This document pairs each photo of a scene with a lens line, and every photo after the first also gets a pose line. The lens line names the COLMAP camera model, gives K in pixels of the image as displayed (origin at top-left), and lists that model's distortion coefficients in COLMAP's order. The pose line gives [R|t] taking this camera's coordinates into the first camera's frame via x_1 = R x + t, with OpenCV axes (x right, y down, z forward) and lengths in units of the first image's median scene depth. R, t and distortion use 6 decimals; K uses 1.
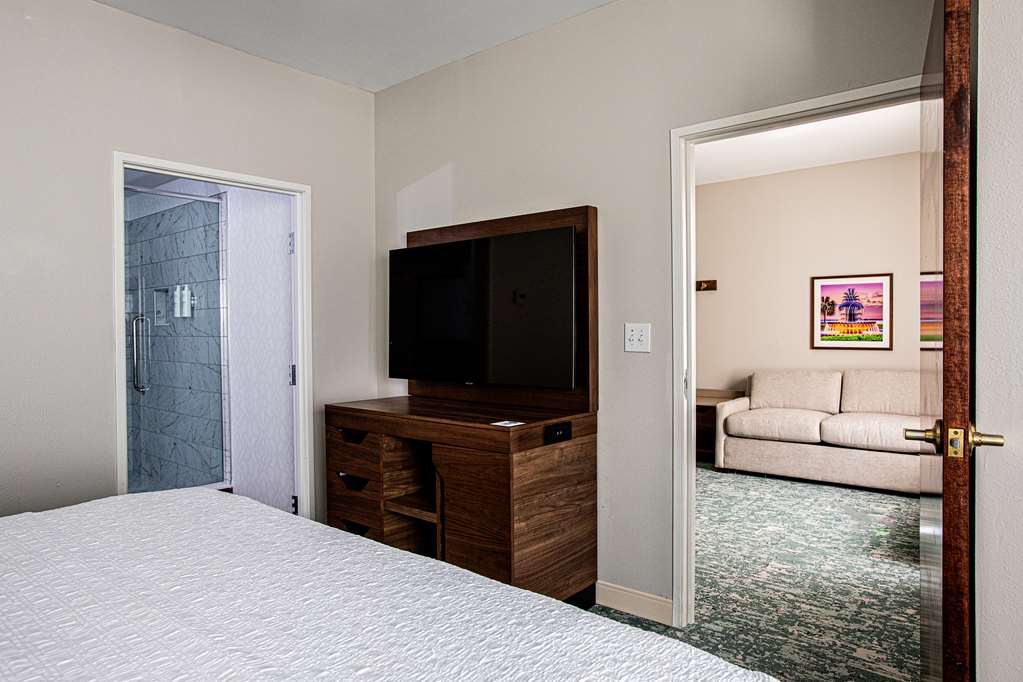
lens RADIAL K [[668.6, 0, 514.4], [0, 668.6, 338.7], [0, 0, 1]] dist [0.009984, 0.005680]
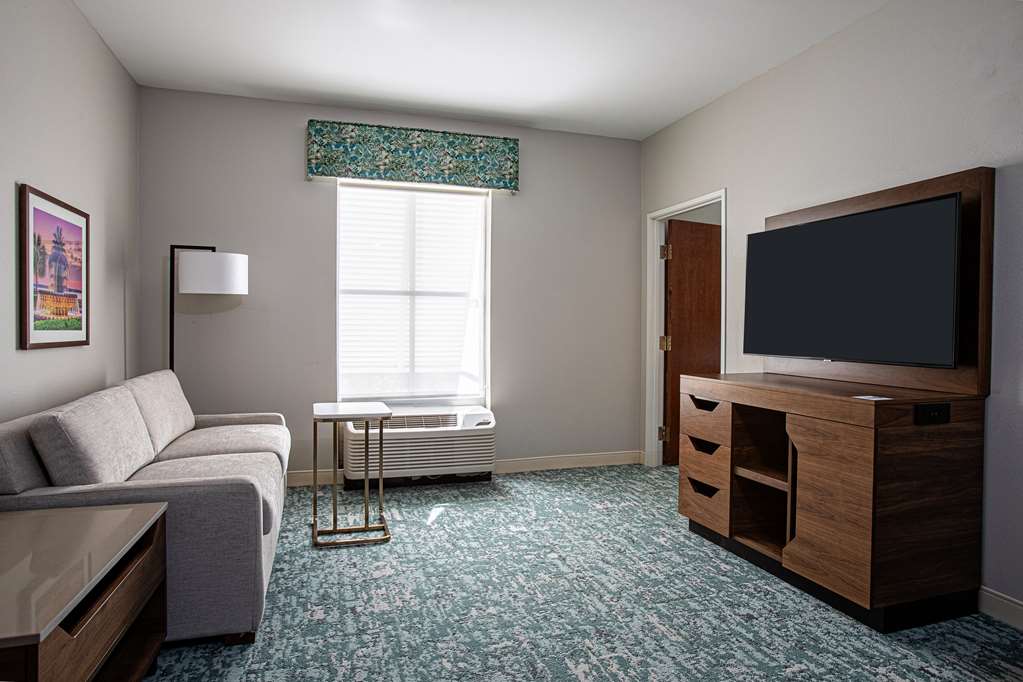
lens RADIAL K [[584.6, 0, 506.6], [0, 584.6, 335.8], [0, 0, 1]] dist [-0.006048, 0.000123]
pose [[-0.844119, -0.003236, 0.536146, -0.039534], [0.008244, 0.999785, 0.019013, 0.004116], [-0.536092, 0.020469, -0.843911, 2.133106]]
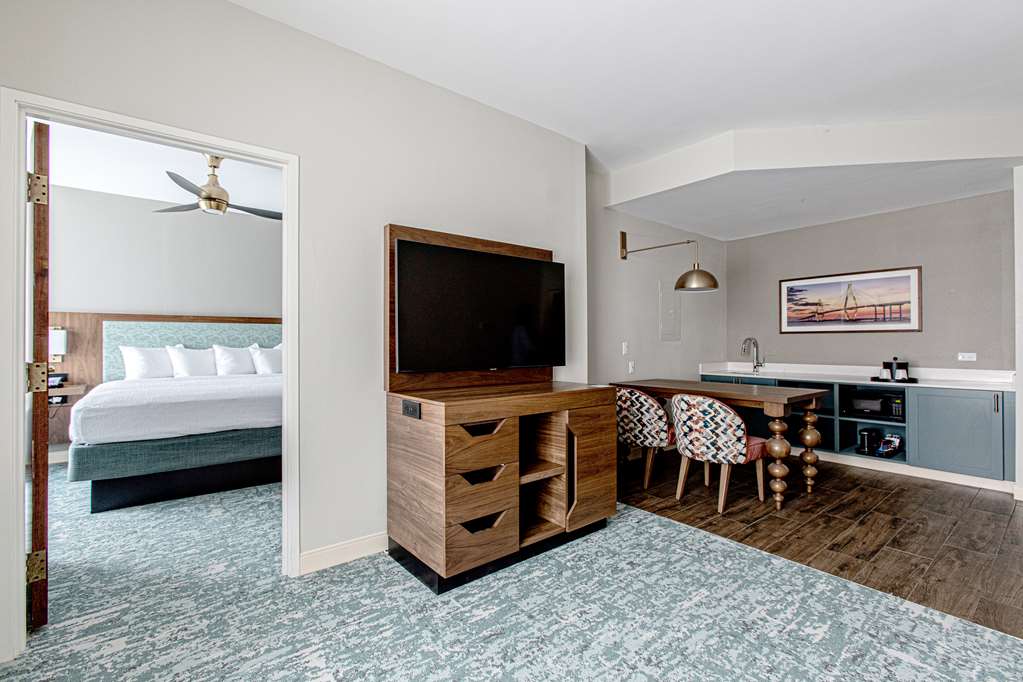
lens RADIAL K [[445.6, 0, 515.7], [0, 445.6, 342.7], [0, 0, 1]] dist [-0.002178, 0.000502]
pose [[-0.208127, 0.005450, -0.978087, 0.818035], [-0.003681, 0.999973, 0.006355, 0.006578], [0.978095, 0.004923, -0.208101, 1.349254]]
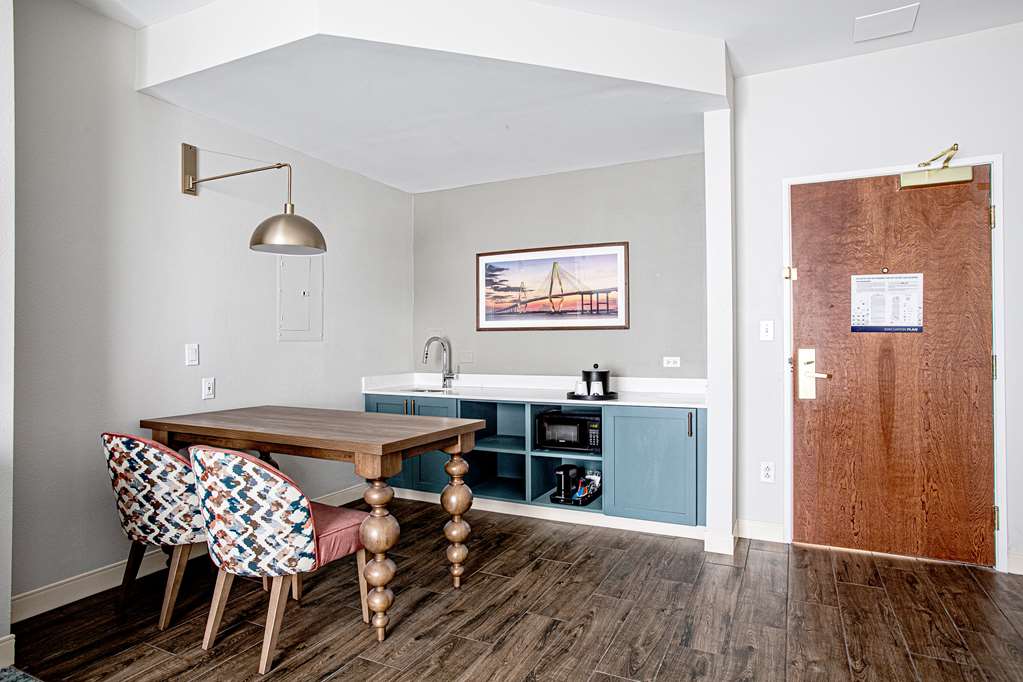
lens RADIAL K [[586.7, 0, 508.5], [0, 586.7, 339.0], [0, 0, 1]] dist [-0.055821, 0.003591]
pose [[0.233774, -0.003278, -0.972285, 0.546222], [-0.005415, 0.999974, -0.004674, 0.007415], [0.972276, 0.006358, 0.233751, 1.622779]]
